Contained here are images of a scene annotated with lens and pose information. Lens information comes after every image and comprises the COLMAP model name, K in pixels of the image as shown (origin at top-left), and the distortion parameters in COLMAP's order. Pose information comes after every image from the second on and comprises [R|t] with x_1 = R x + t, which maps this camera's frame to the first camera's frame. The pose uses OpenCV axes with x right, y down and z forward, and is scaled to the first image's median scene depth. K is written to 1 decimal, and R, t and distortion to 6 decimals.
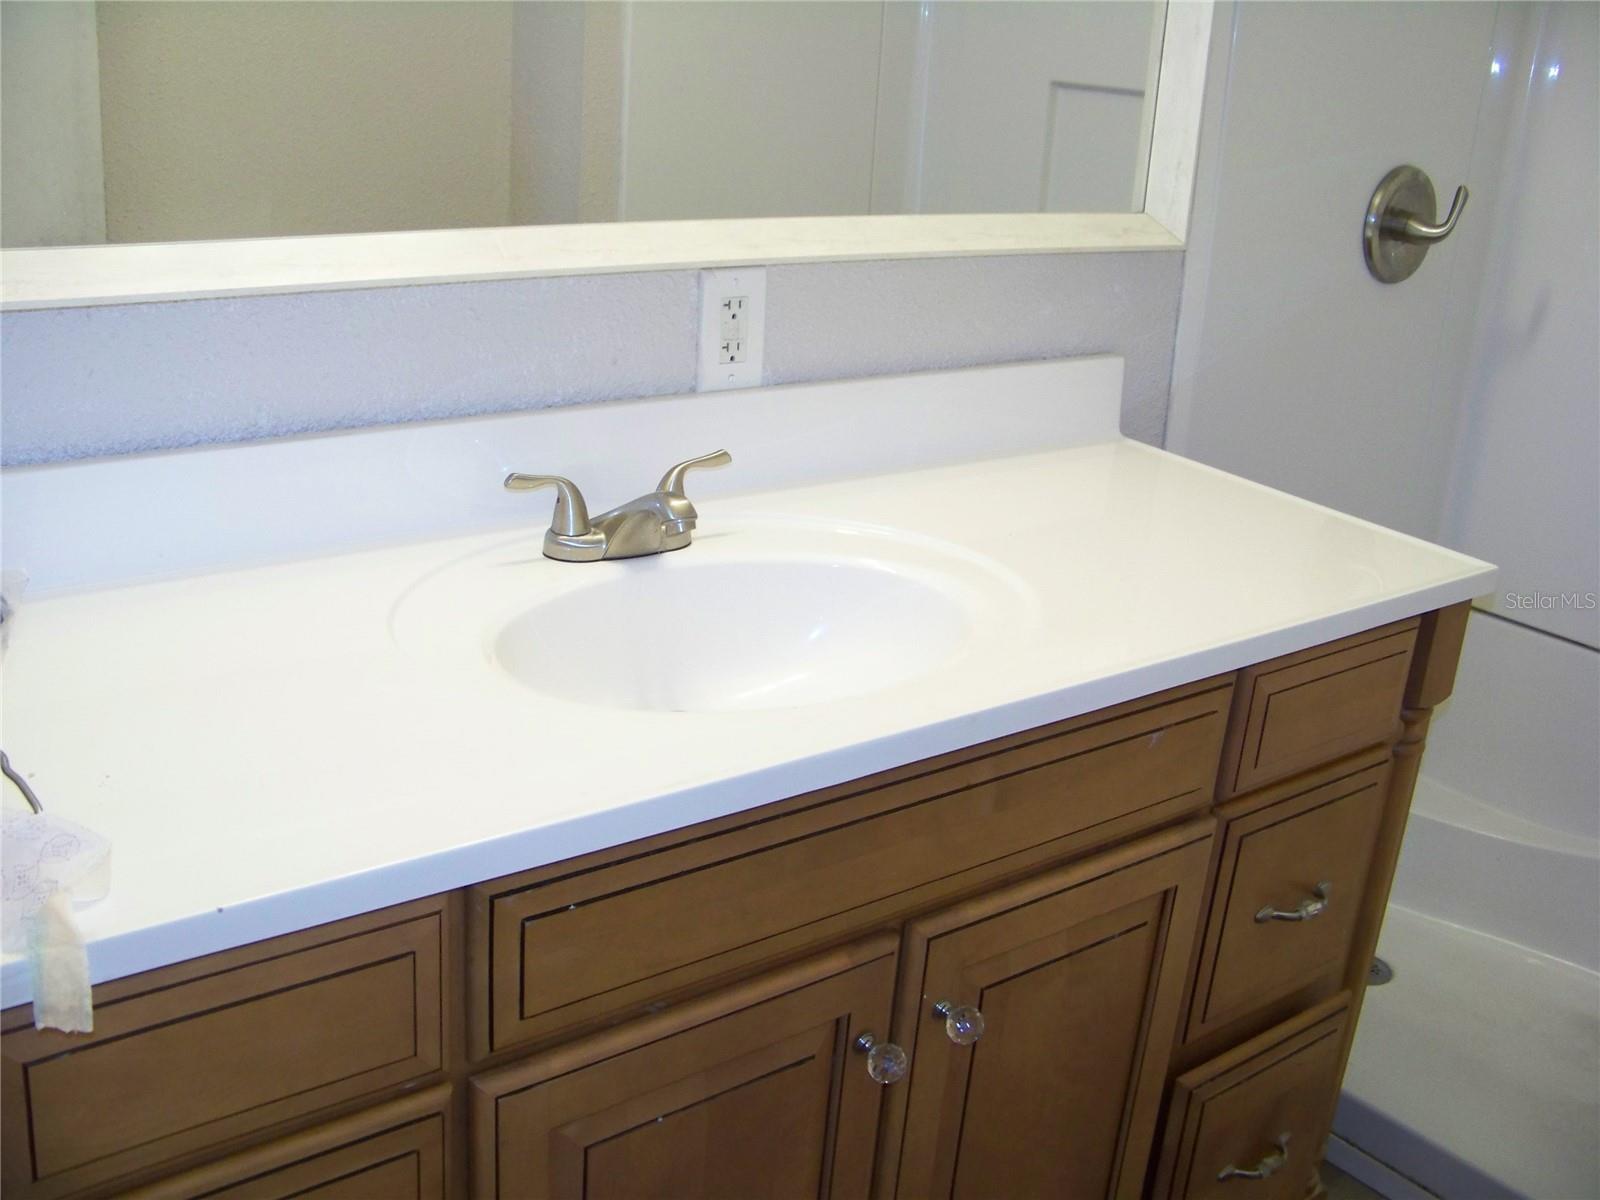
lens RADIAL K [[1693.7, 0, 800.0], [0, 1693.7, 600.0], [0, 0, 1]] dist [-0.253029, 0.368038]
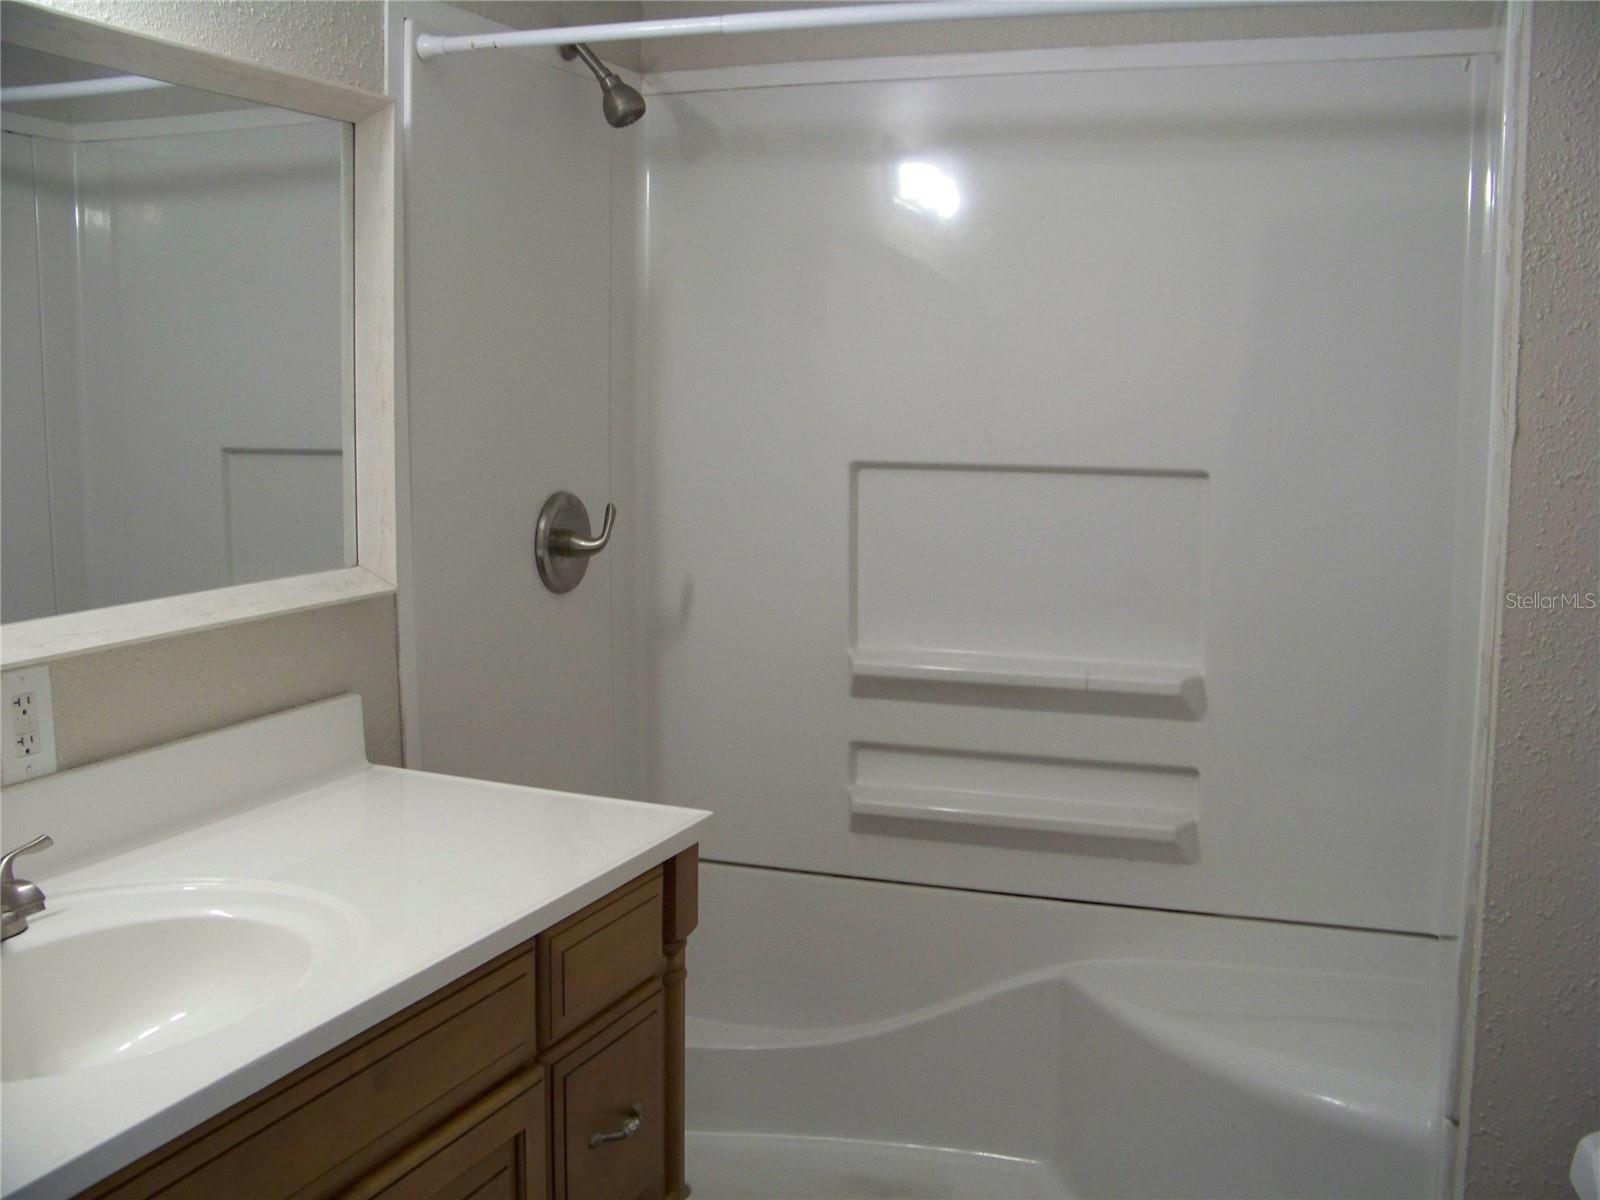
lens RADIAL K [[1824.4, 0, 800.0], [0, 1824.4, 600.0], [0, 0, 1]] dist [-0.128831, 0.002655]
pose [[0.860818, -0.124508, 0.493448, -0.164922], [0.212352, 0.969045, -0.125934, 0.011148], [-0.462493, 0.213191, 0.860610, -0.228074]]
